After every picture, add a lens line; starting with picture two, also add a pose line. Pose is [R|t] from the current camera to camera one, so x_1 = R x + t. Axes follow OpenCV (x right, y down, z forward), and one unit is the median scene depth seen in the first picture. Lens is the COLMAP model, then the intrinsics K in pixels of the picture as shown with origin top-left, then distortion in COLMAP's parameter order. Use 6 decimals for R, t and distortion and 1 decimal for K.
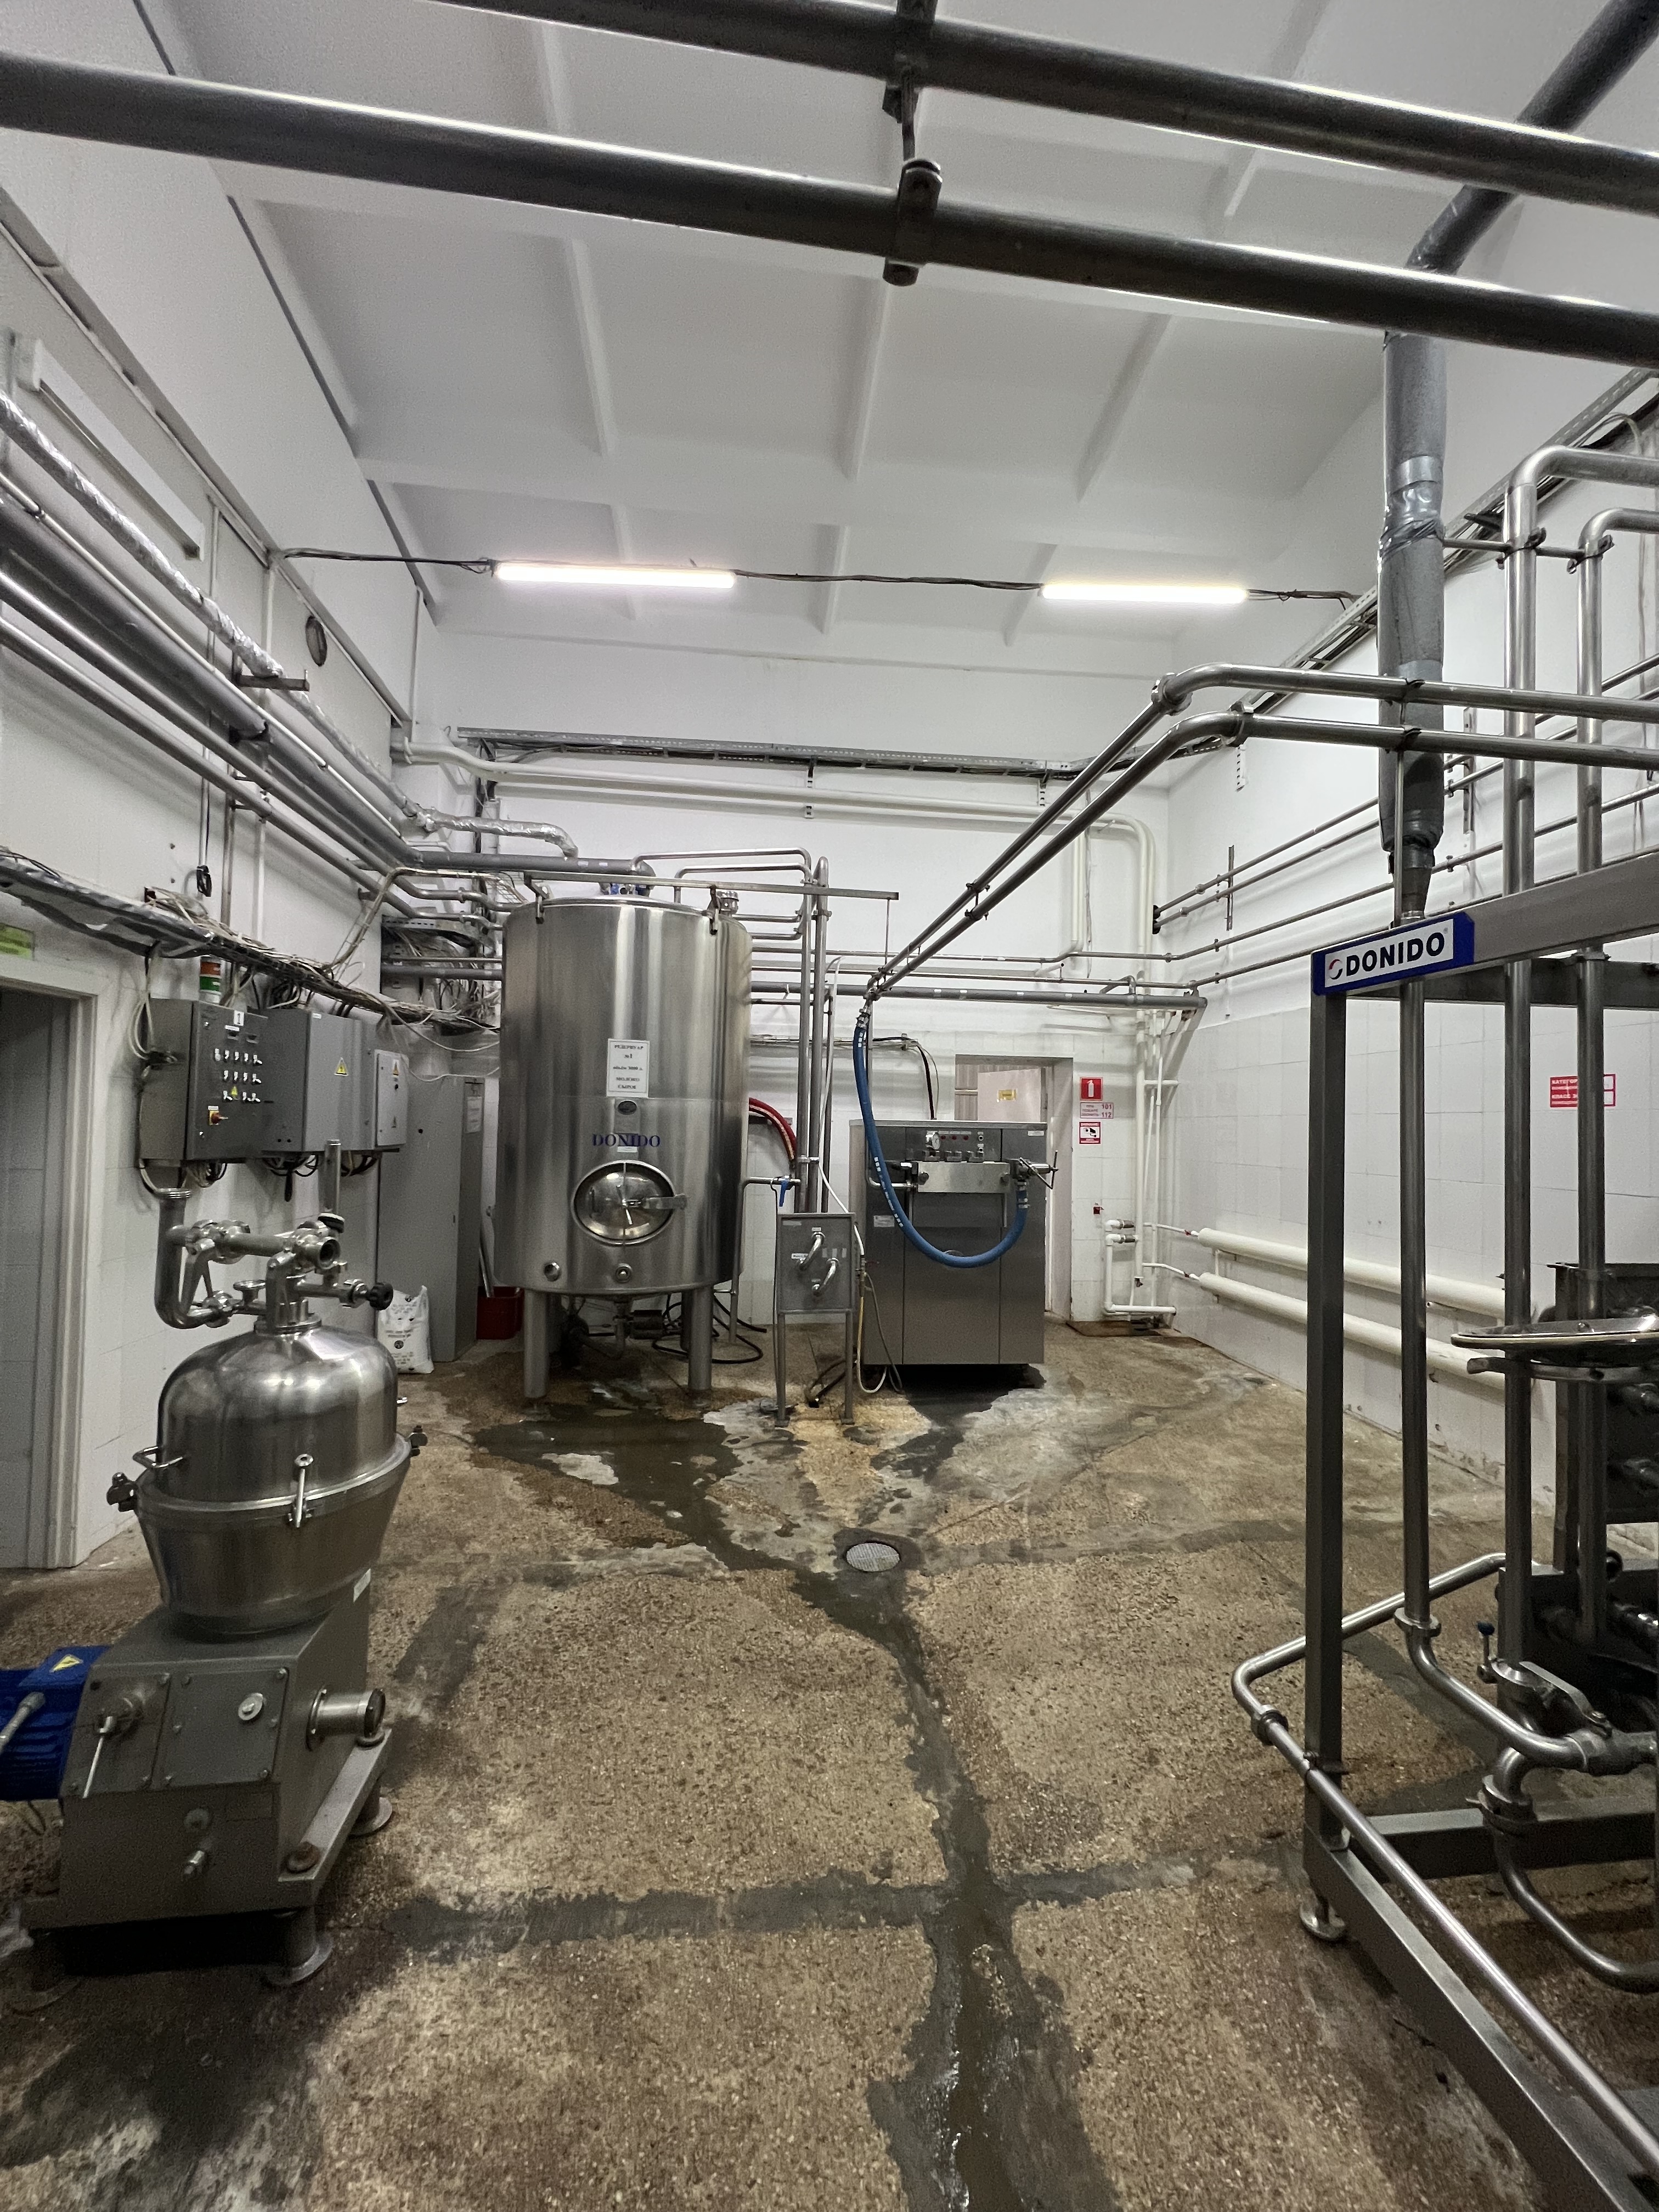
lens RADIAL K [[889.8, 0, 835.7], [0, 889.8, 1102.8], [0, 0, 1]] dist [-0.000856, 0.000139]
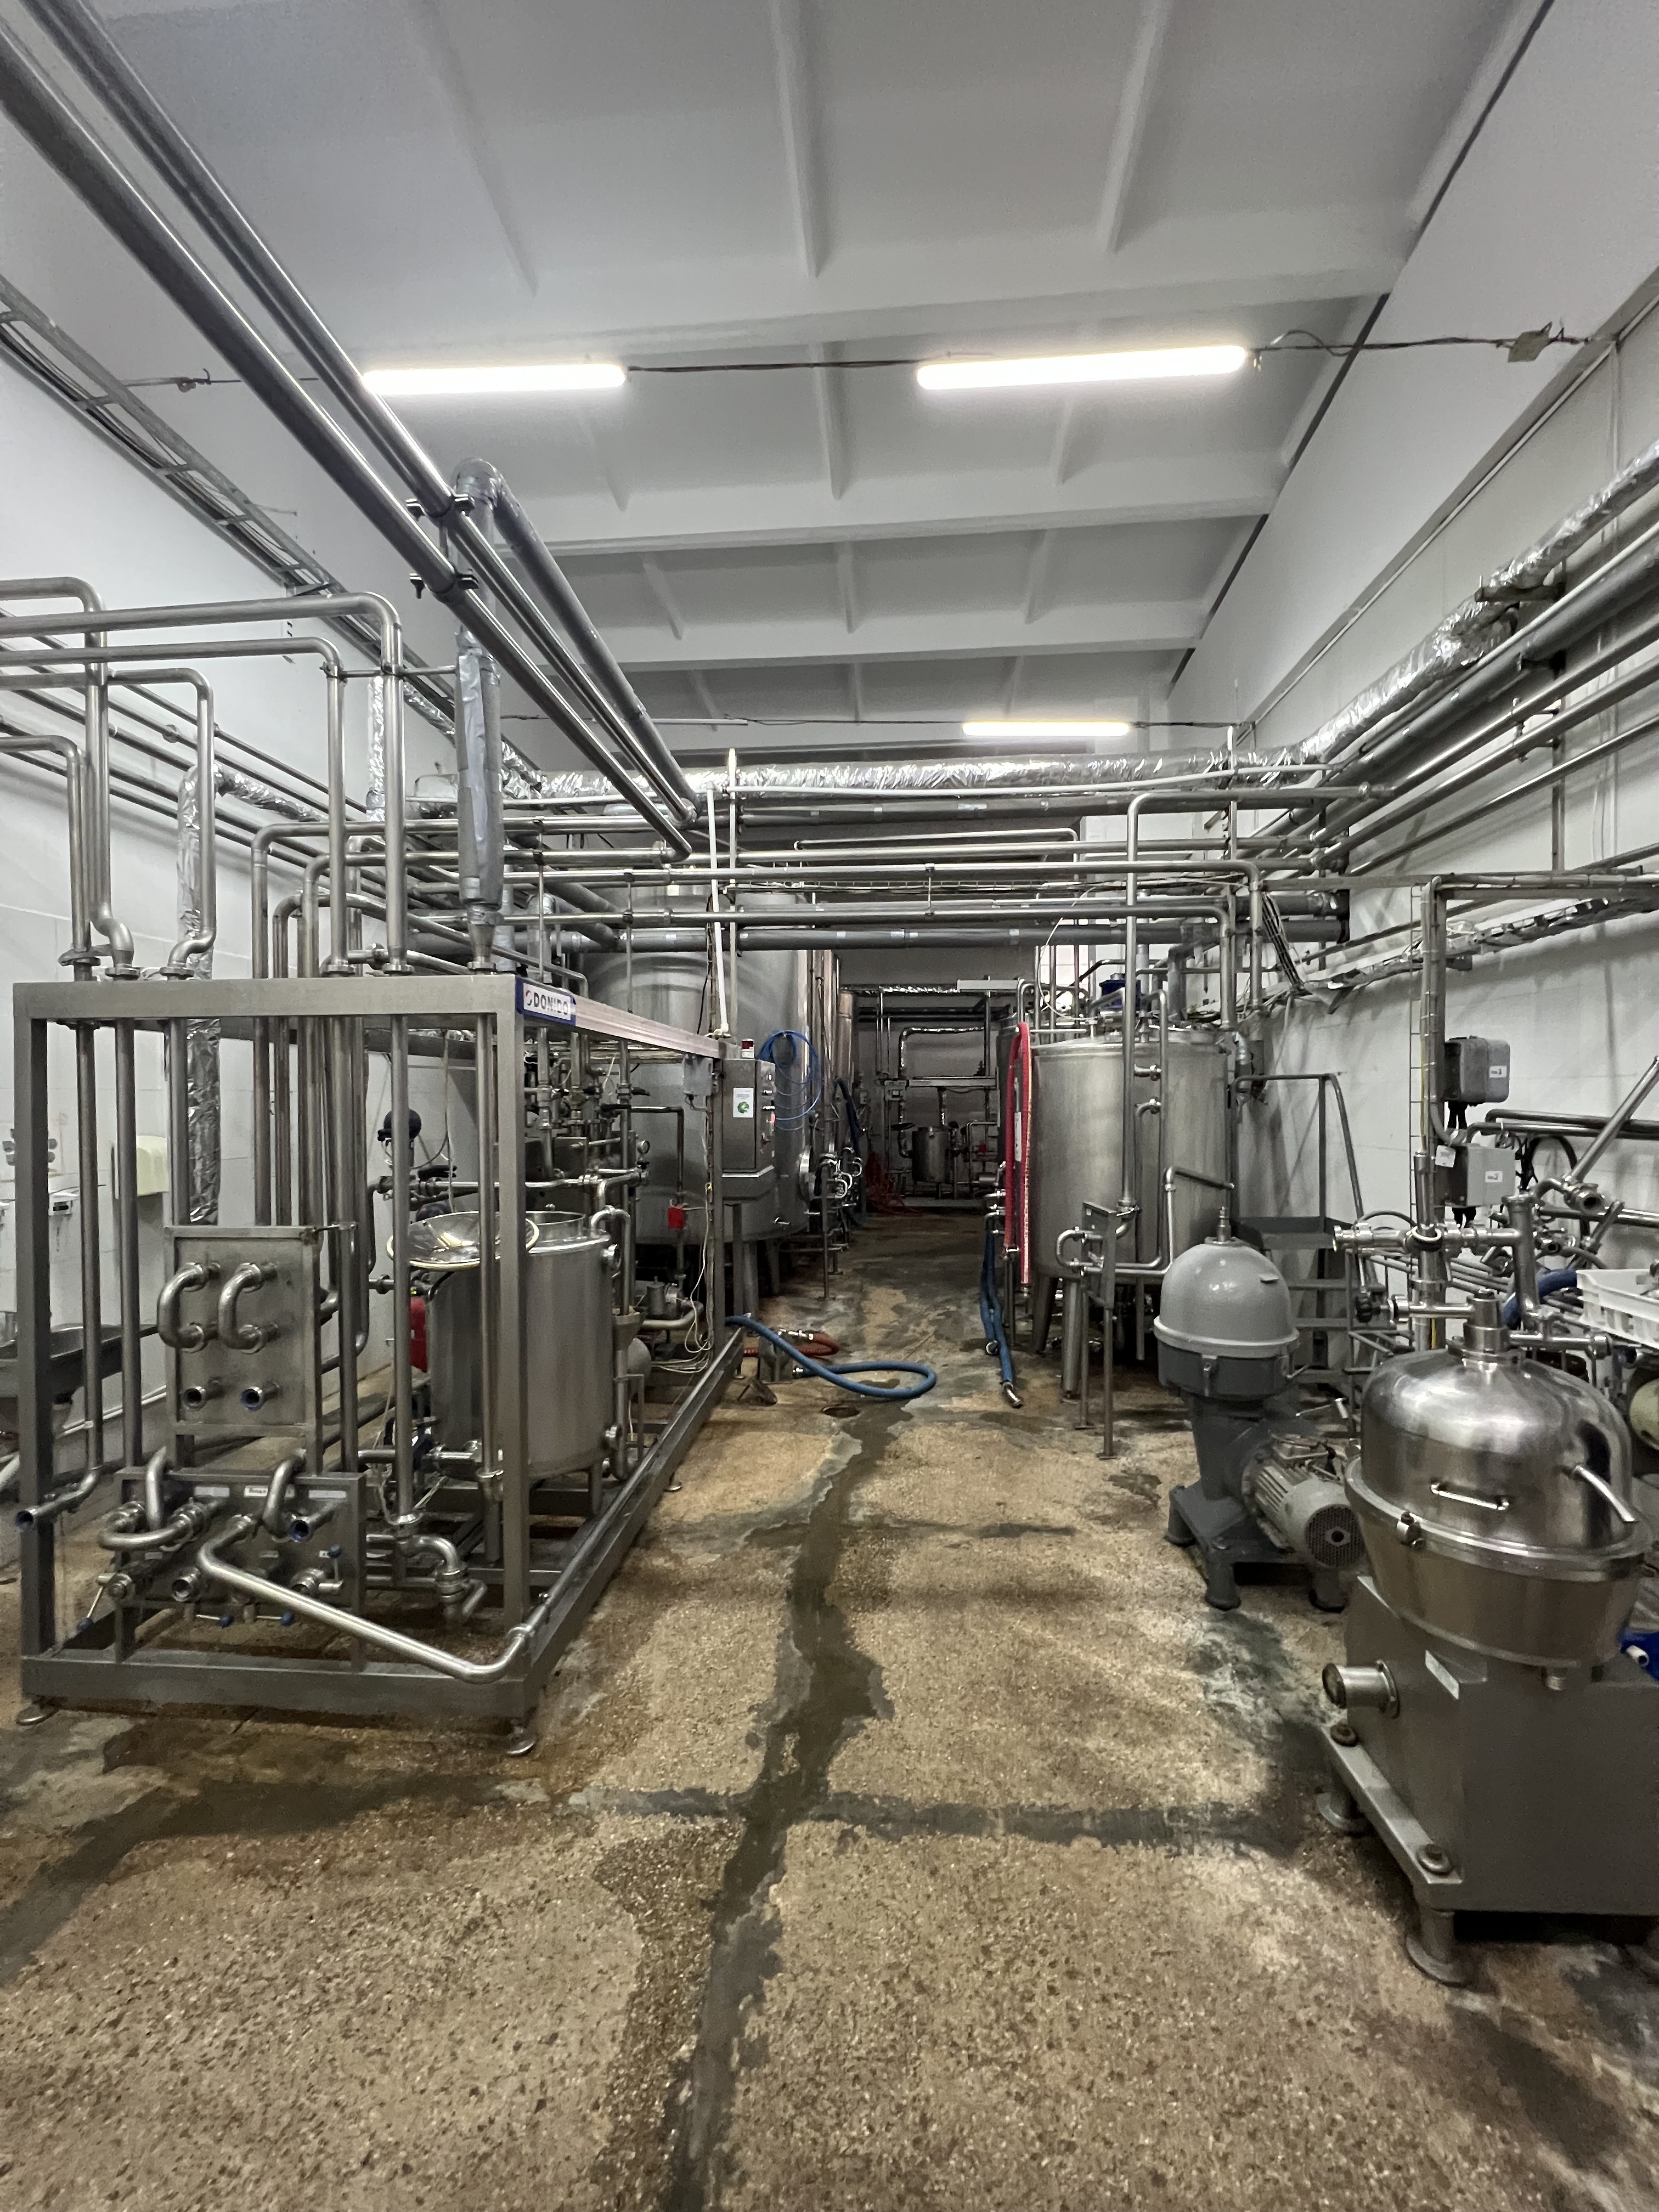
lens RADIAL K [[889.8, 0, 829.4], [0, 889.8, 1107.1], [0, 0, 1]] dist [-0.000856, 0.000139]
pose [[-0.980689, -0.013145, 0.195131, -0.122004], [-0.016715, 0.999721, -0.016662, 0.020712], [-0.194858, -0.019602, -0.980636, 2.093146]]
